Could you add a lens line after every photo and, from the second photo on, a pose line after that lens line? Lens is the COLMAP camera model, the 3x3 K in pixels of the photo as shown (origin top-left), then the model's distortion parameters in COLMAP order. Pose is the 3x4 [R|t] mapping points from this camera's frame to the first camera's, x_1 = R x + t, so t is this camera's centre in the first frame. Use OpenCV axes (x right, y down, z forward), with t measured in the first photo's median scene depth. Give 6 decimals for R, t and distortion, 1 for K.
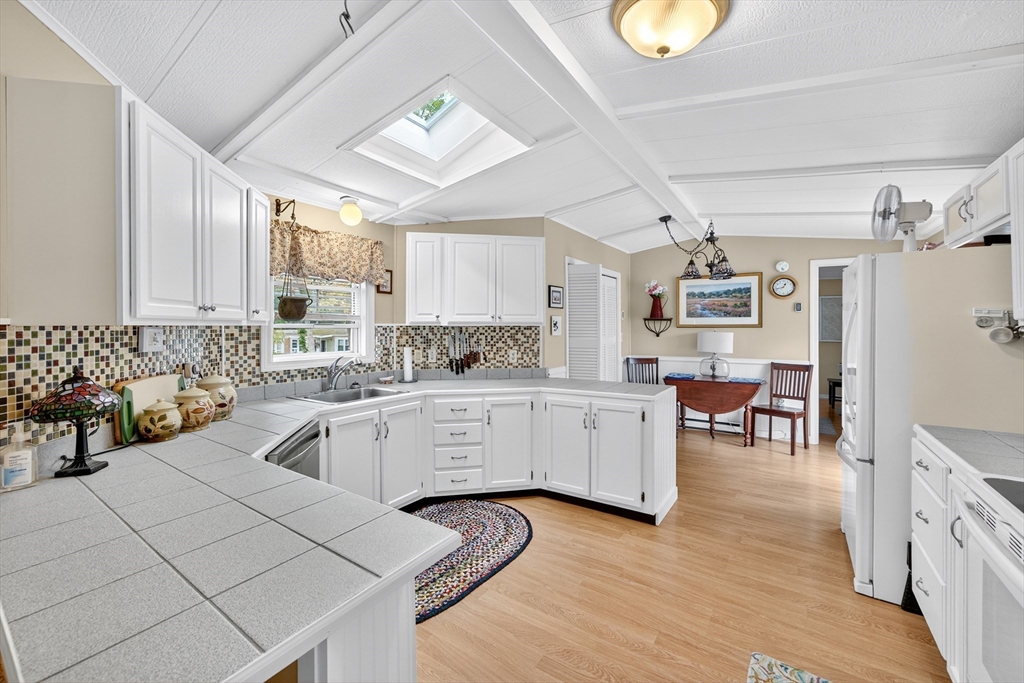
lens RADIAL K [[400.1, 0, 505.5], [0, 400.1, 326.3], [0, 0, 1]] dist [-0.008230, 0.004469]
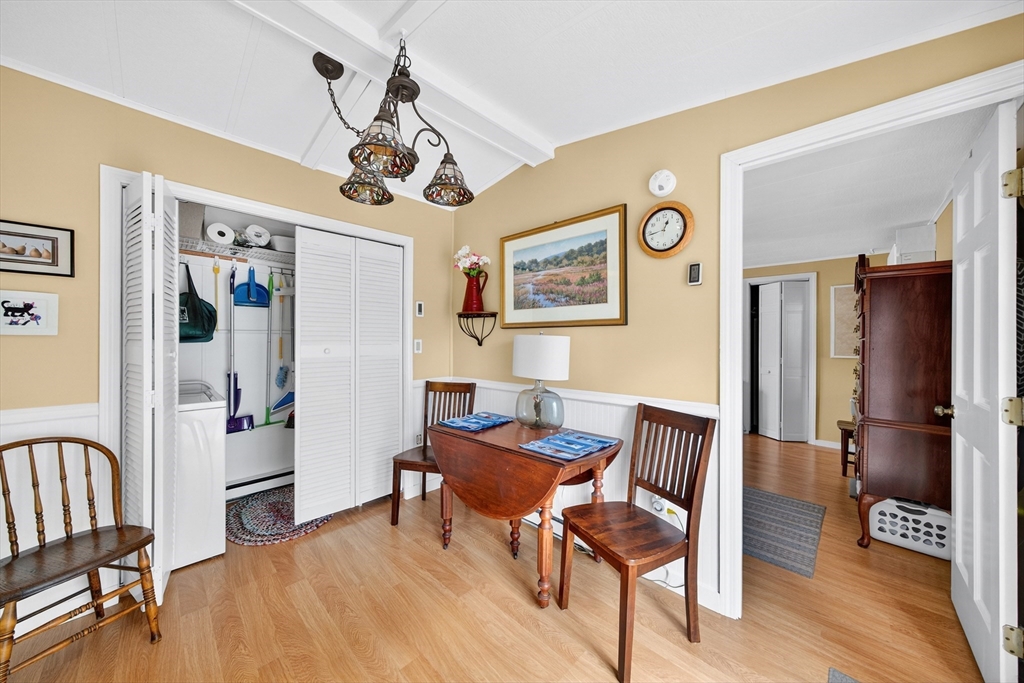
lens RADIAL K [[355.4, 0, 515.0], [0, 355.4, 338.1], [0, 0, 1]] dist [-0.002231, 0.002056]
pose [[0.987828, 0.002472, -0.155534, 0.667771], [-0.003866, 0.999955, -0.008663, 0.025296], [0.155505, 0.009159, 0.987793, 0.666234]]
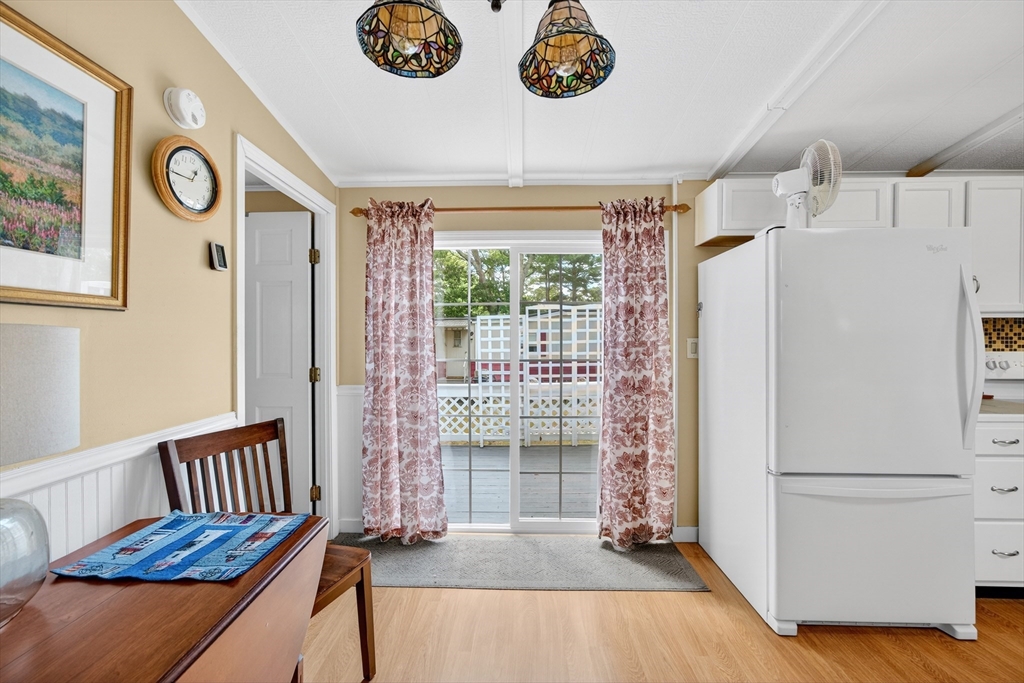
lens RADIAL K [[400.1, 0, 516.6], [0, 400.1, 339.8], [0, 0, 1]] dist [-0.008230, 0.004469]
pose [[-0.555623, -0.003043, 0.831429, 0.349451], [0.002108, 0.999985, 0.005069, 0.023001], [-0.831432, 0.004569, -0.555608, 1.076149]]
